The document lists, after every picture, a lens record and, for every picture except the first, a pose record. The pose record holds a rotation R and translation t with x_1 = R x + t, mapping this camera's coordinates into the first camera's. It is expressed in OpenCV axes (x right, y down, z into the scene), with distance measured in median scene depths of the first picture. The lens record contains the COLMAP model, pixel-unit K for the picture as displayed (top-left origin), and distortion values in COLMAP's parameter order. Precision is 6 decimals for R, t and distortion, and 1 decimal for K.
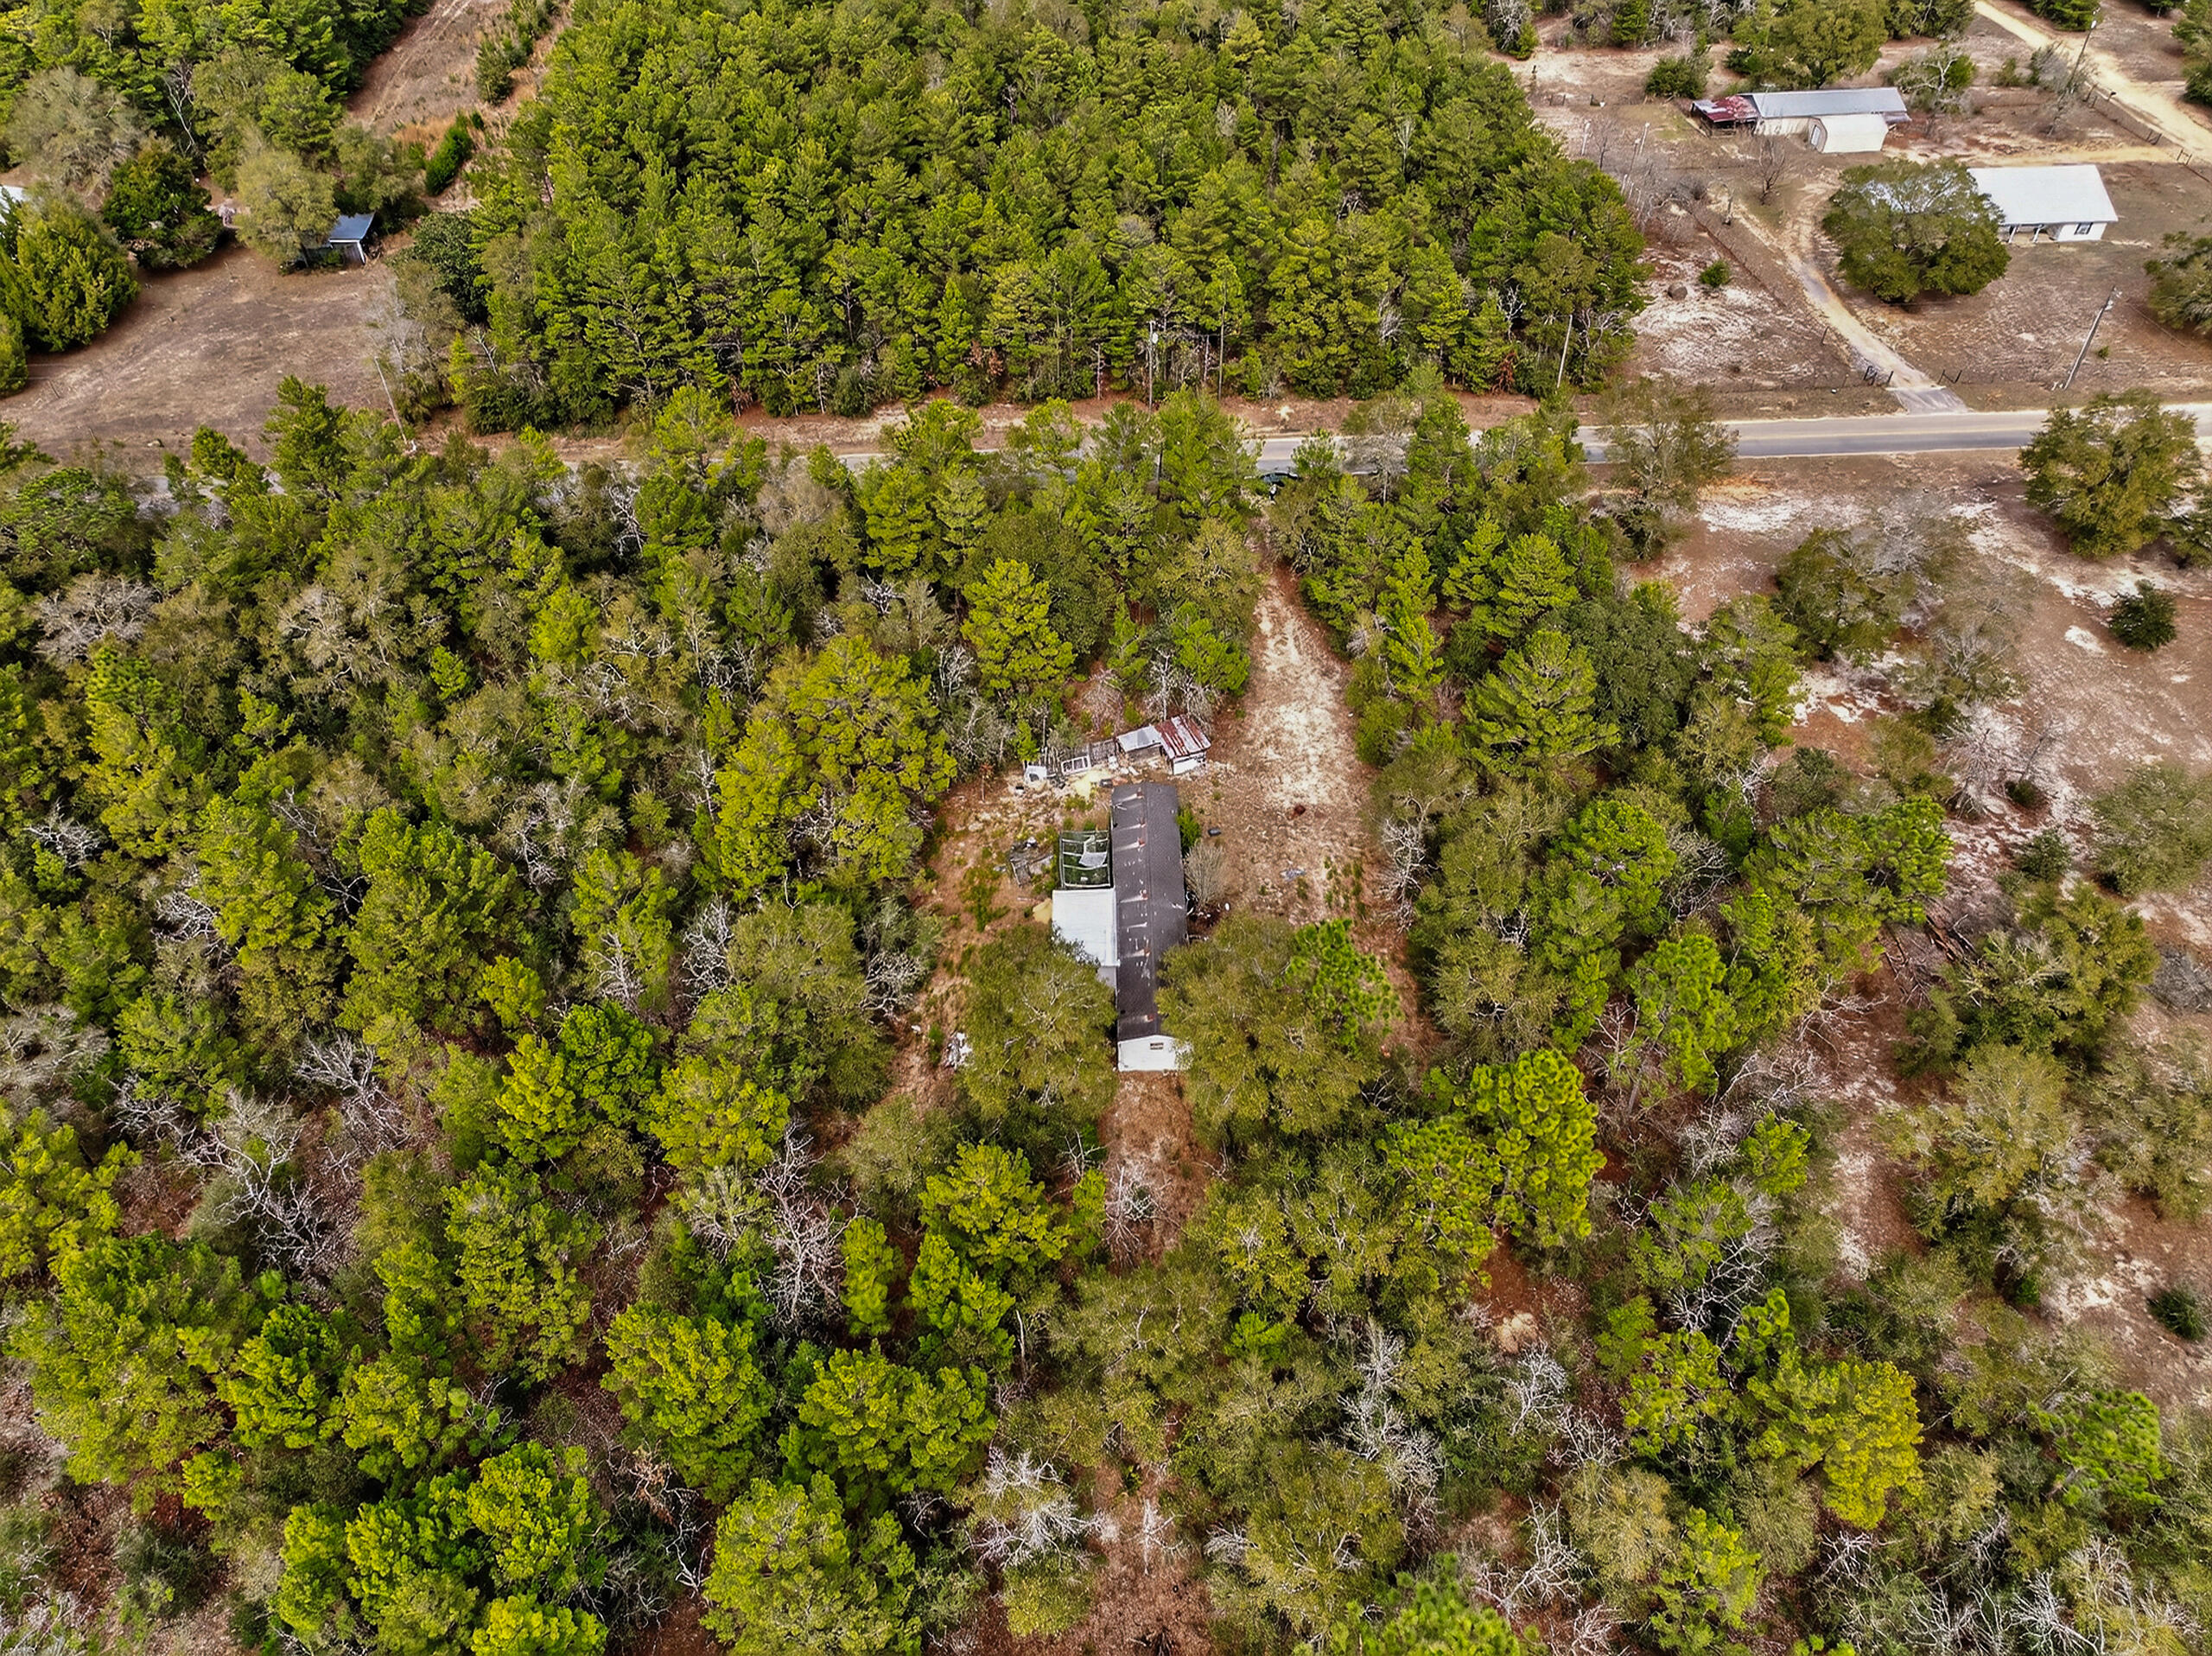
lens RADIAL K [[1503.8, 0, 1108.6], [0, 1503.8, 855.8], [0, 0, 1]] dist [0.001275, 0.000592]
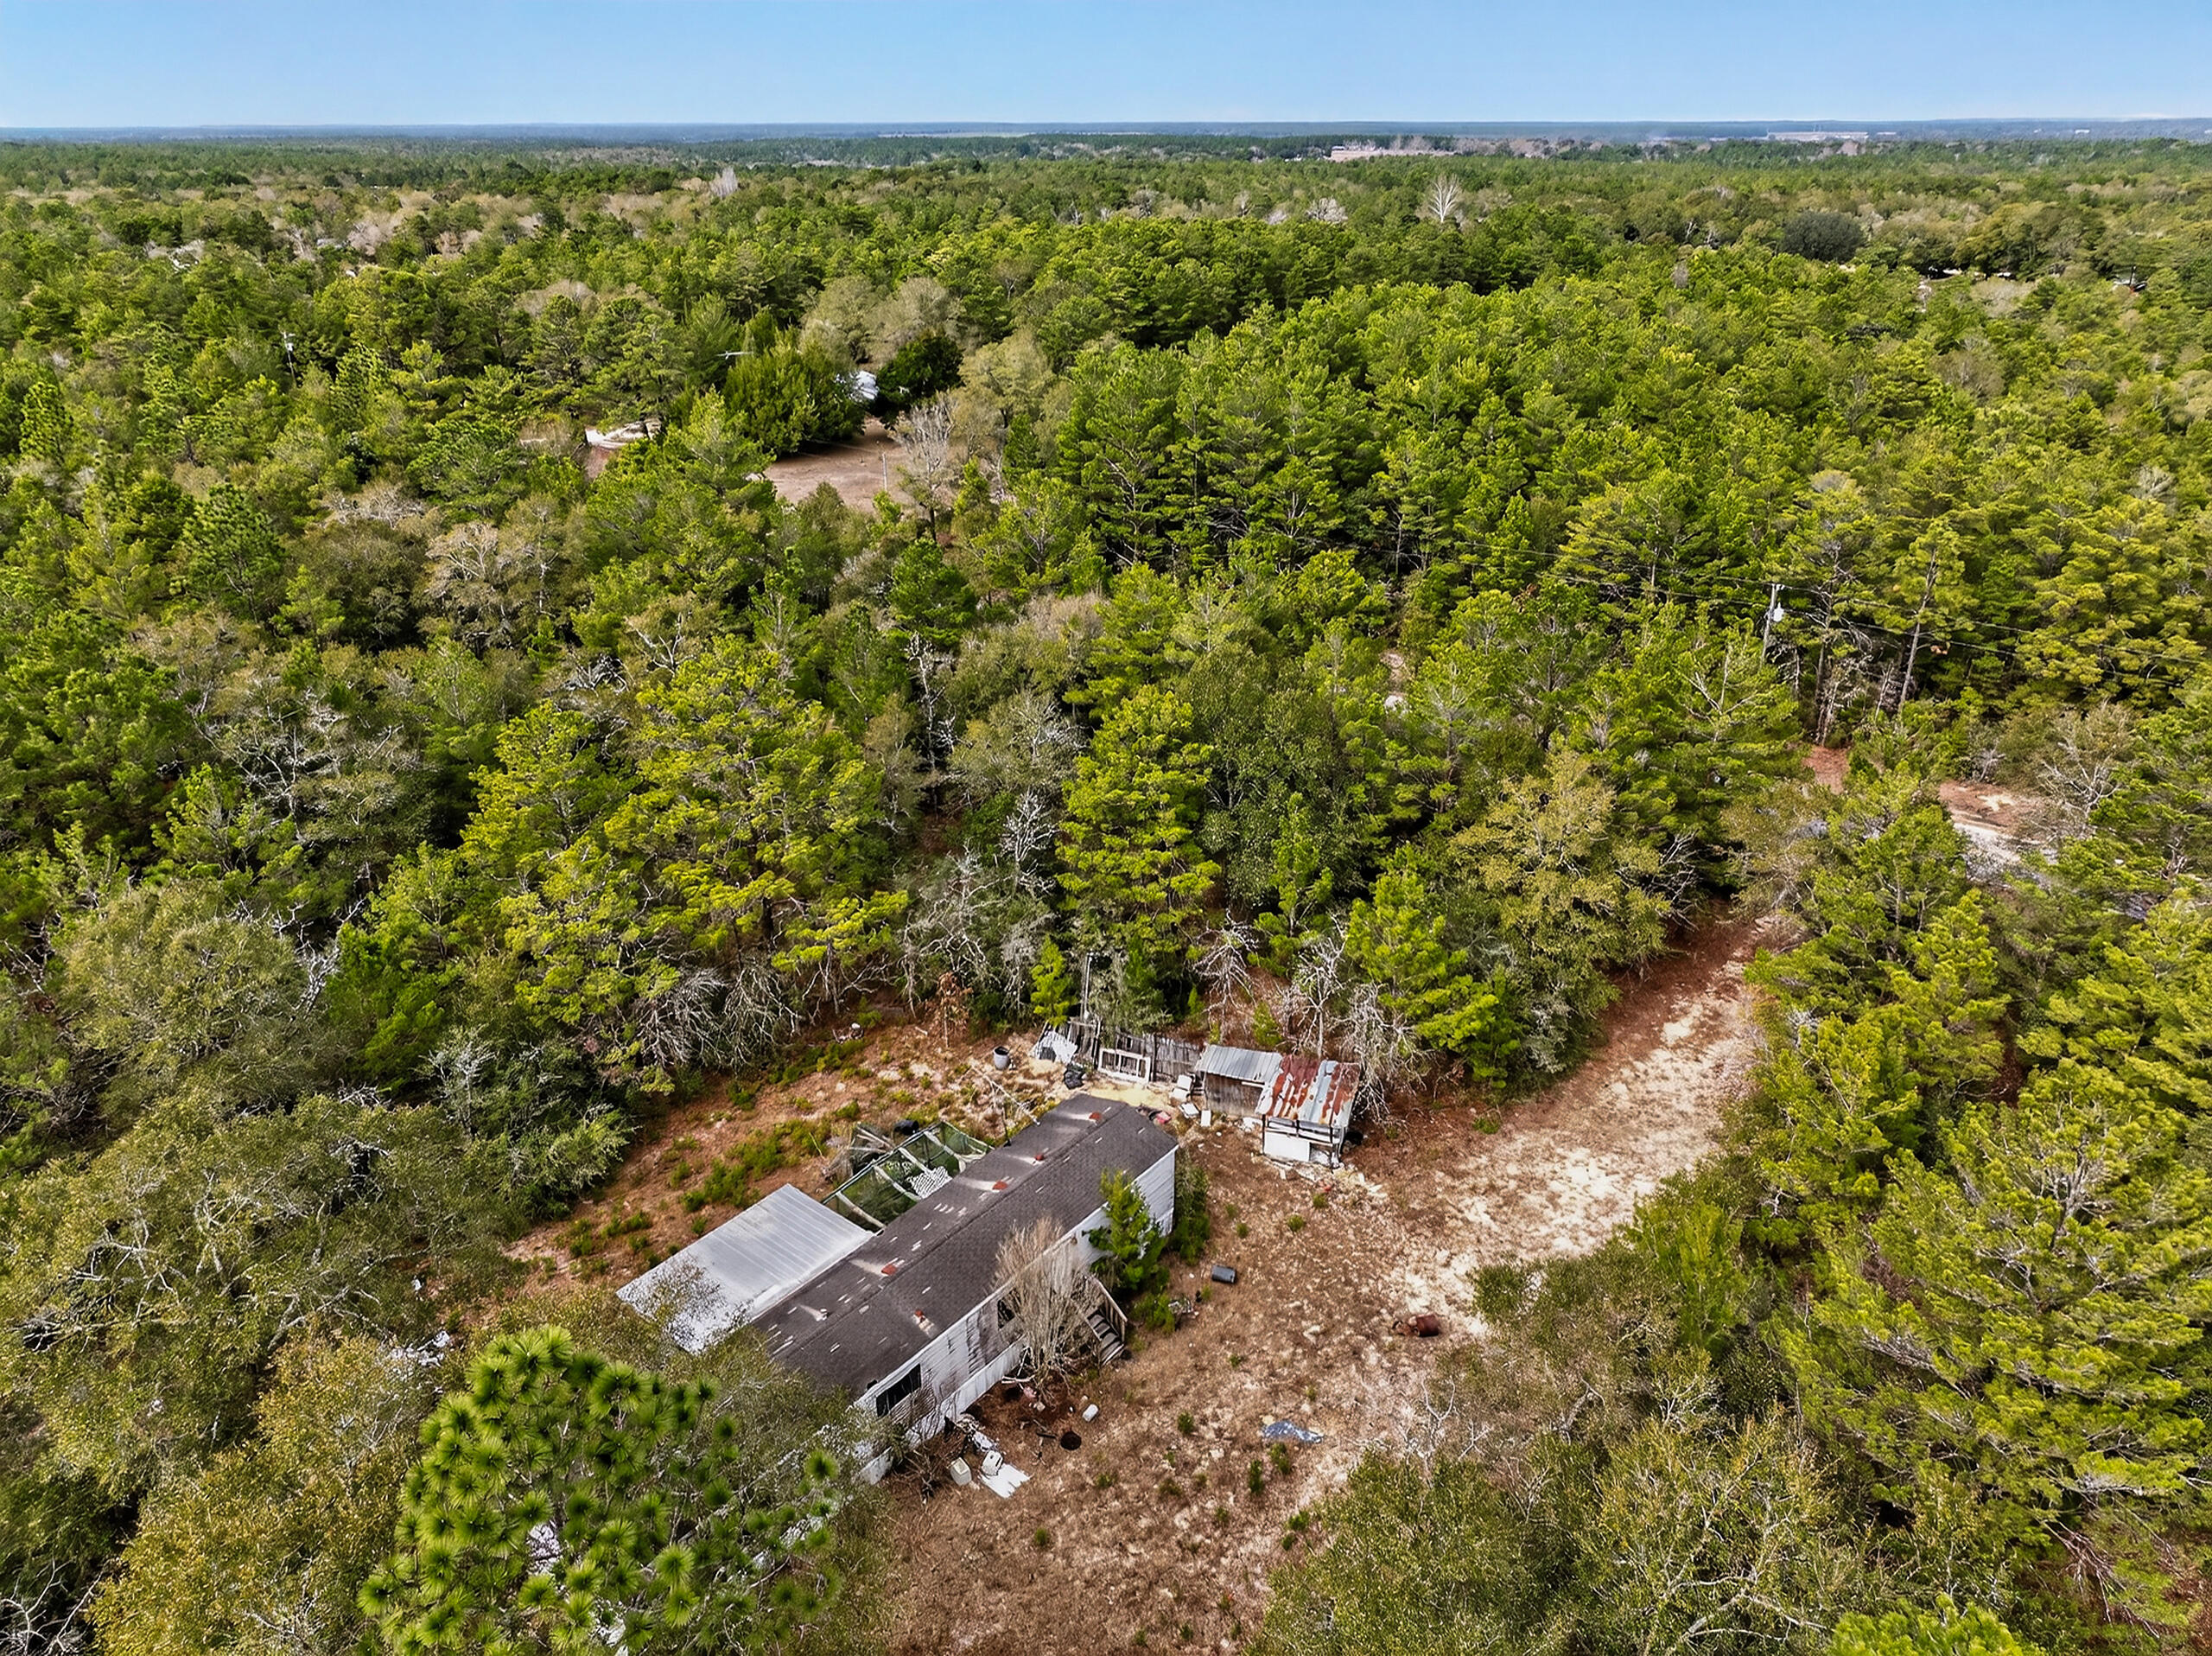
lens RADIAL K [[1515.1, 0, 1106.9], [0, 1515.1, 813.4], [0, 0, 1]] dist [0.007450, -0.024838]
pose [[0.759282, 0.272184, -0.591107, 0.258247], [-0.463563, 0.863718, -0.197738, -0.027267], [0.456729, 0.424154, 0.781980, 0.516318]]
